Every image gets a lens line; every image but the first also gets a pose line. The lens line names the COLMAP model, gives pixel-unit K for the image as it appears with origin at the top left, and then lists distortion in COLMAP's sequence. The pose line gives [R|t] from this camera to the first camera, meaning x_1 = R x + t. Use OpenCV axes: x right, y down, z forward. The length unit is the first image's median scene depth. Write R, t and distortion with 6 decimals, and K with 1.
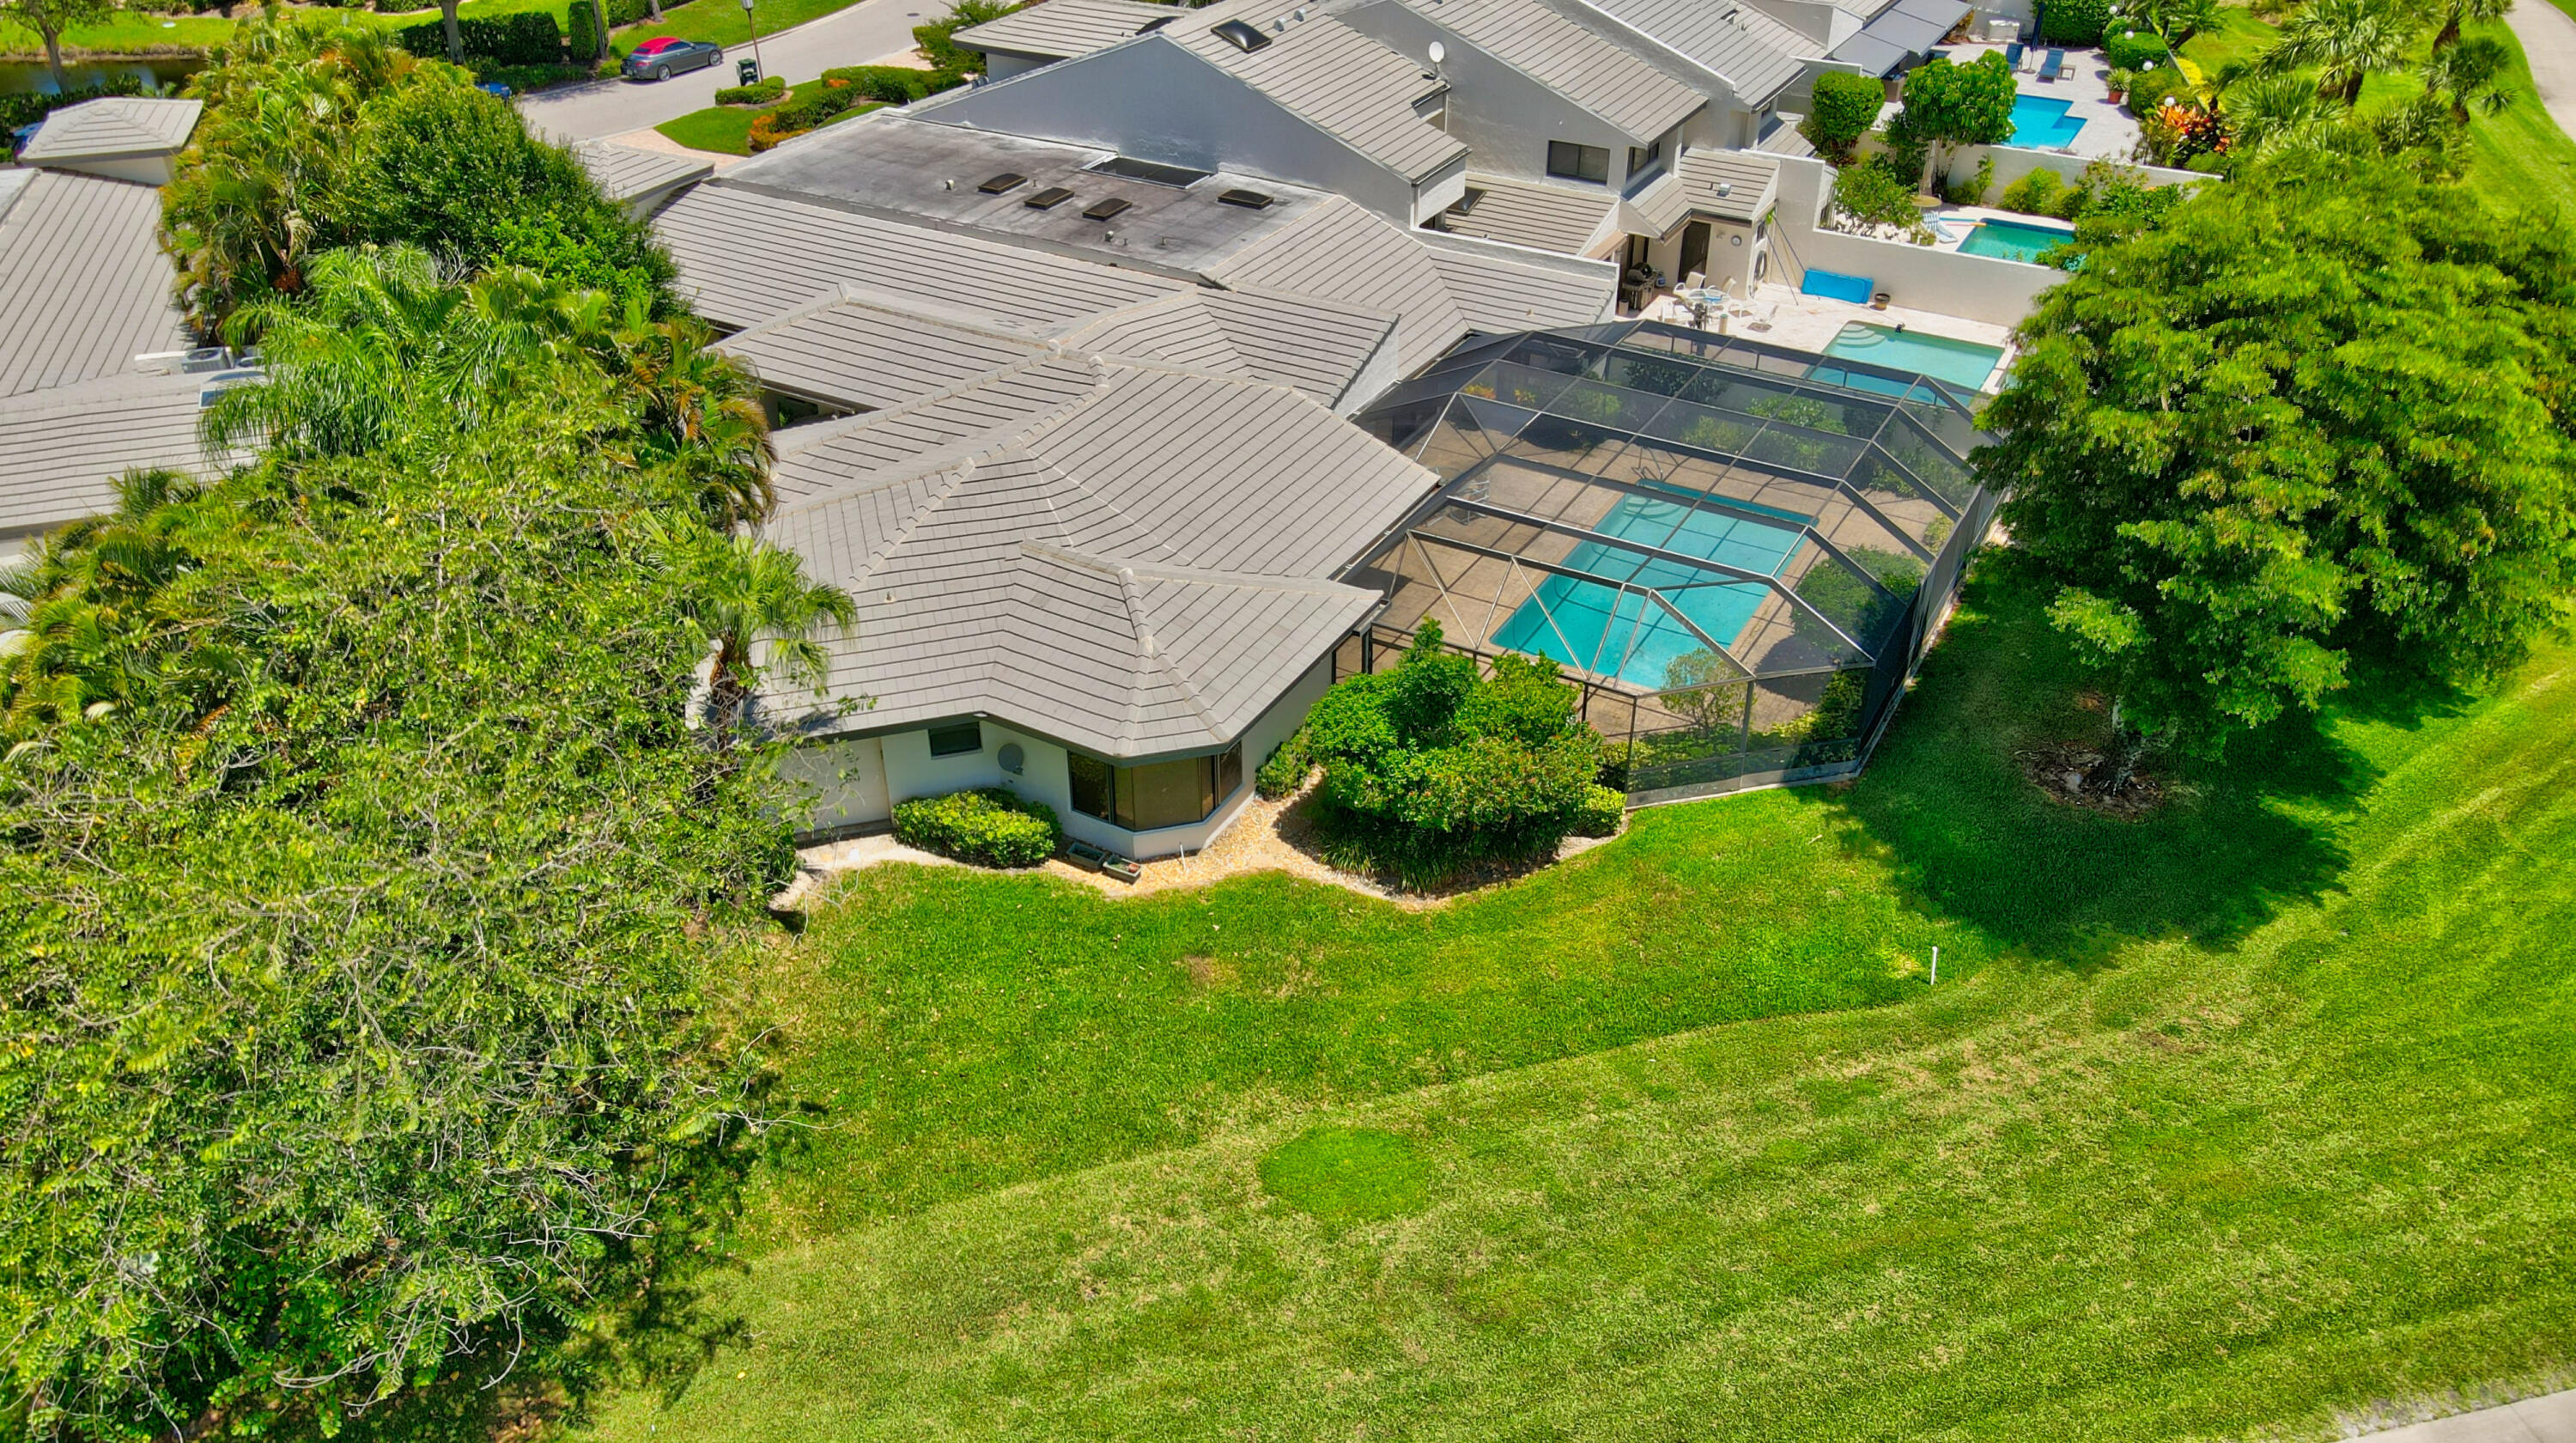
lens RADIAL K [[1920.3, 0, 1277.5], [0, 1920.3, 730.4], [0, 0, 1]] dist [-0.015273, 0.051664]
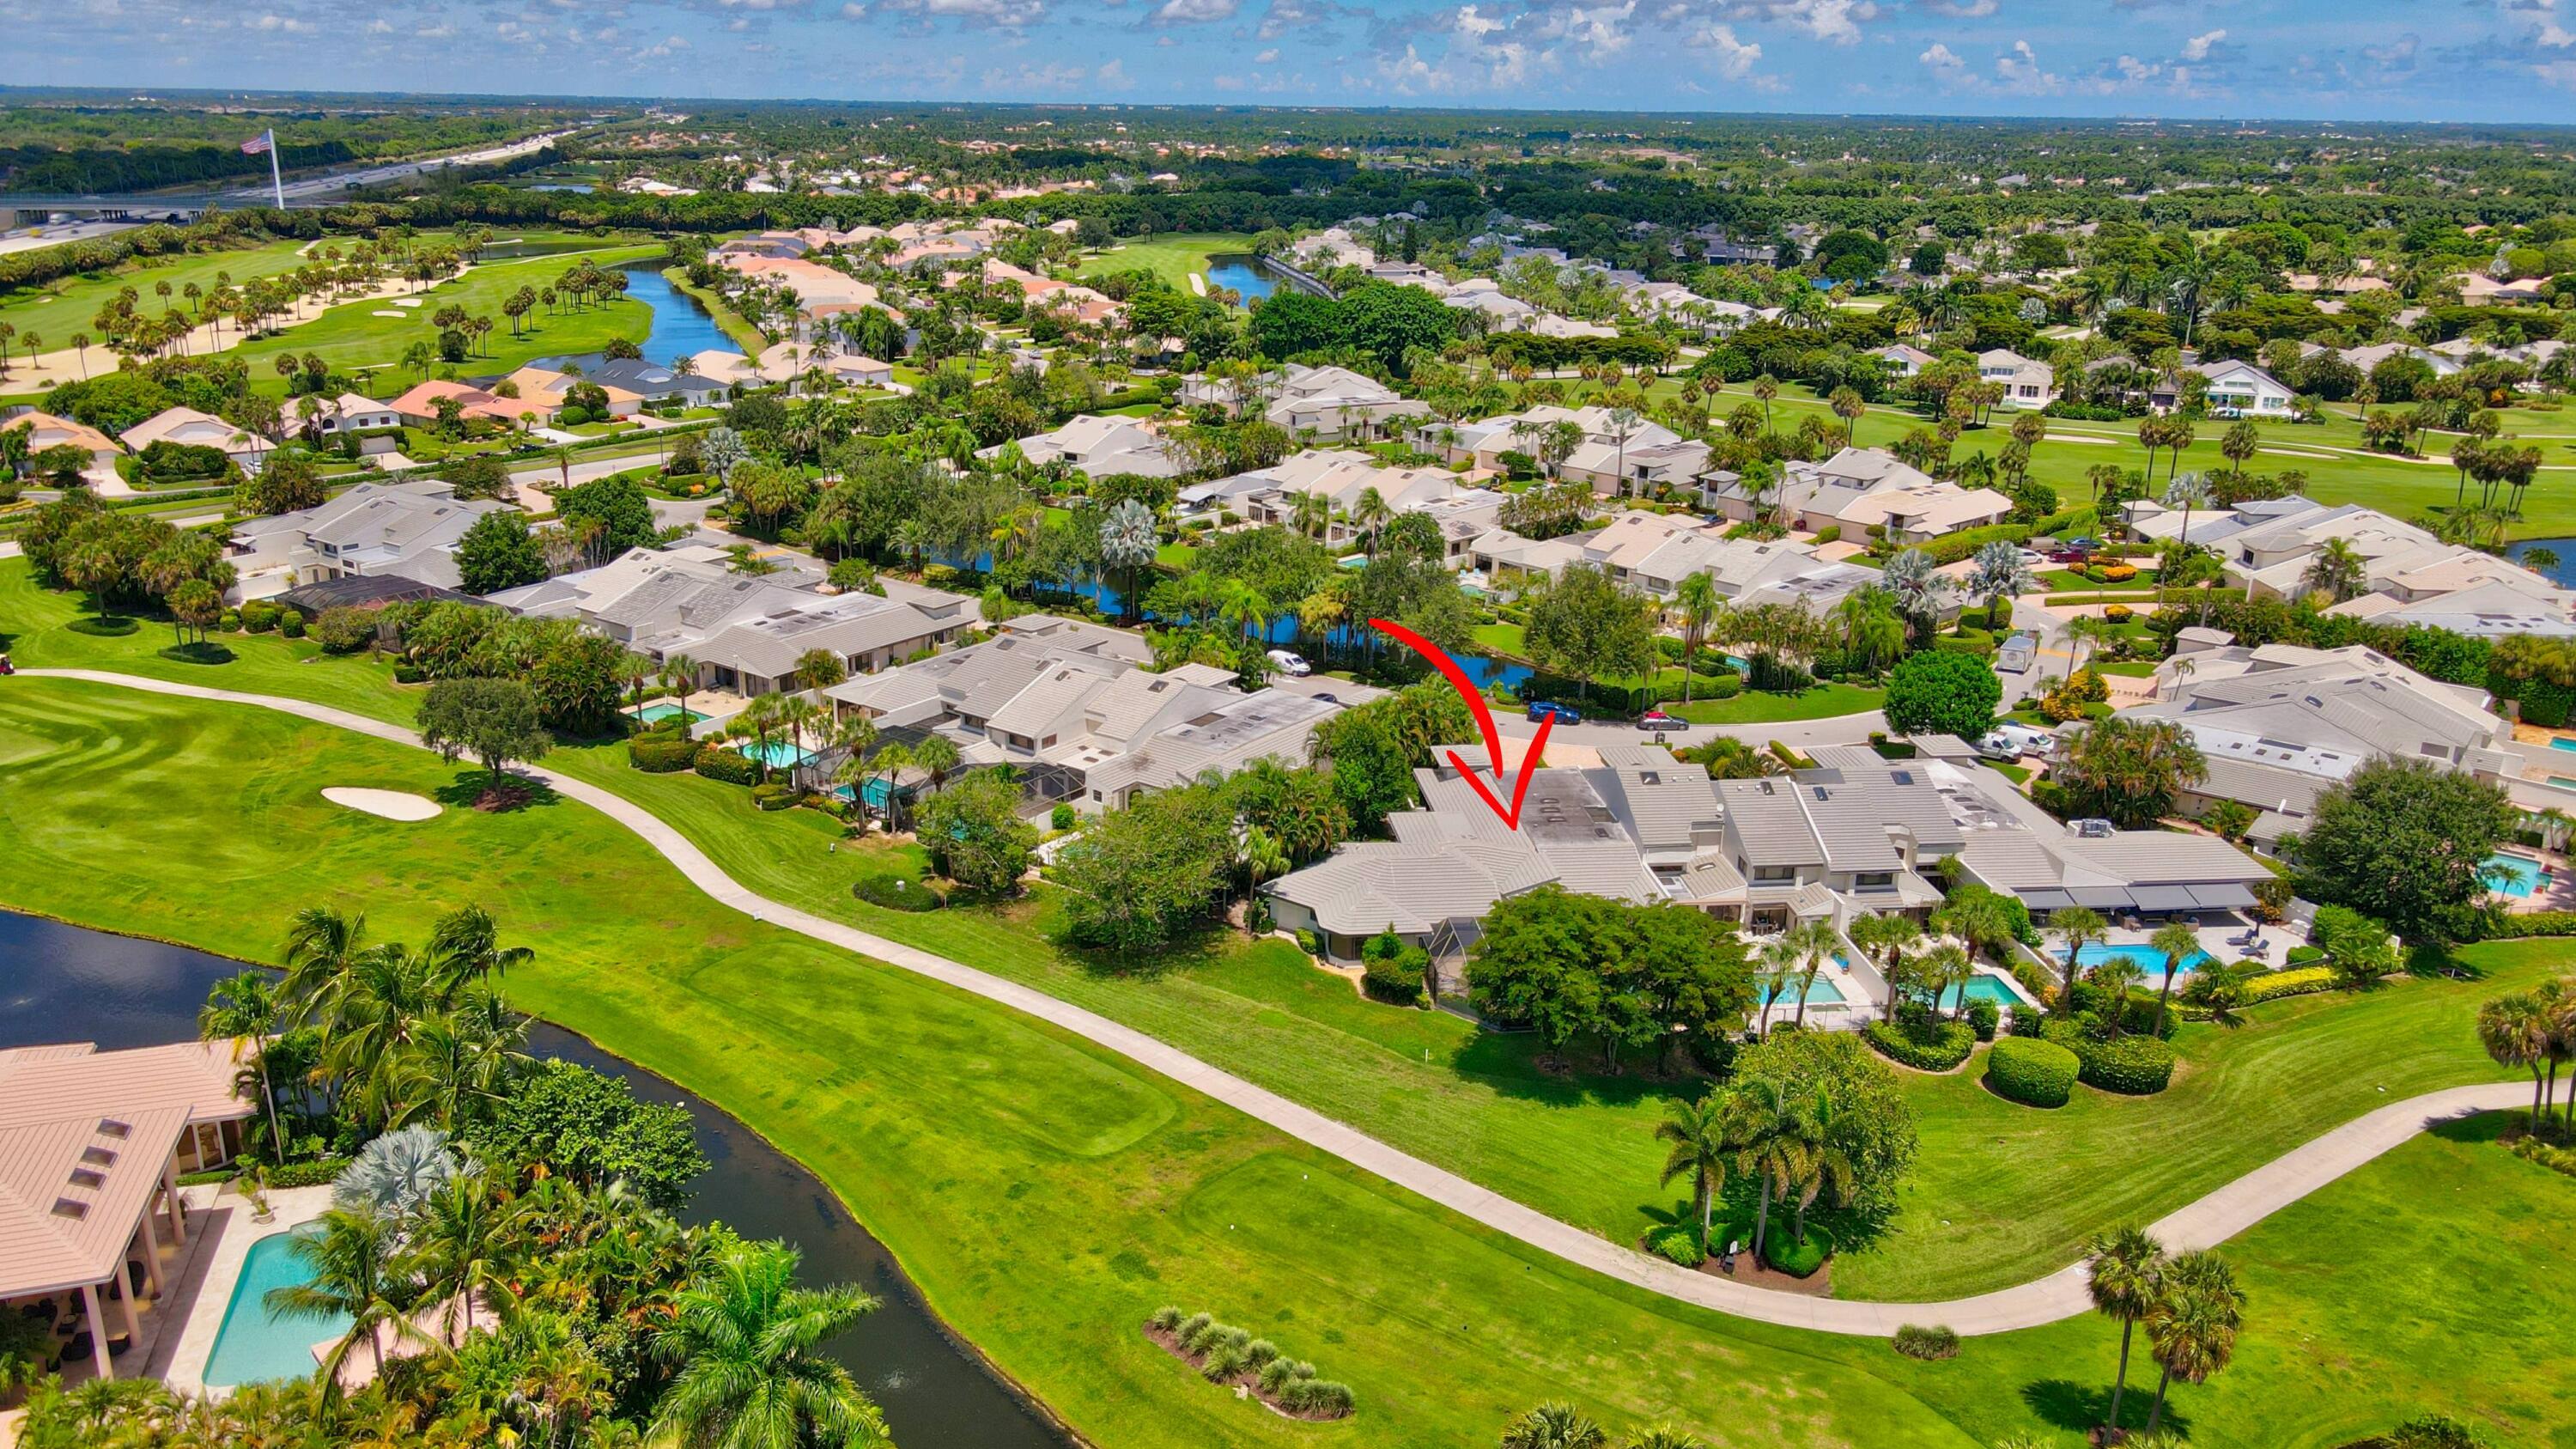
lens RADIAL K [[1920.3, 0, 1261.7], [0, 1920.3, 717.4], [0, 0, 1]] dist [-0.015273, 0.051664]
pose [[0.583297, 0.262035, -0.768832, 2.492251], [-0.459593, 0.886917, -0.046403, -0.114790], [0.669730, 0.380416, 0.637765, -1.555733]]
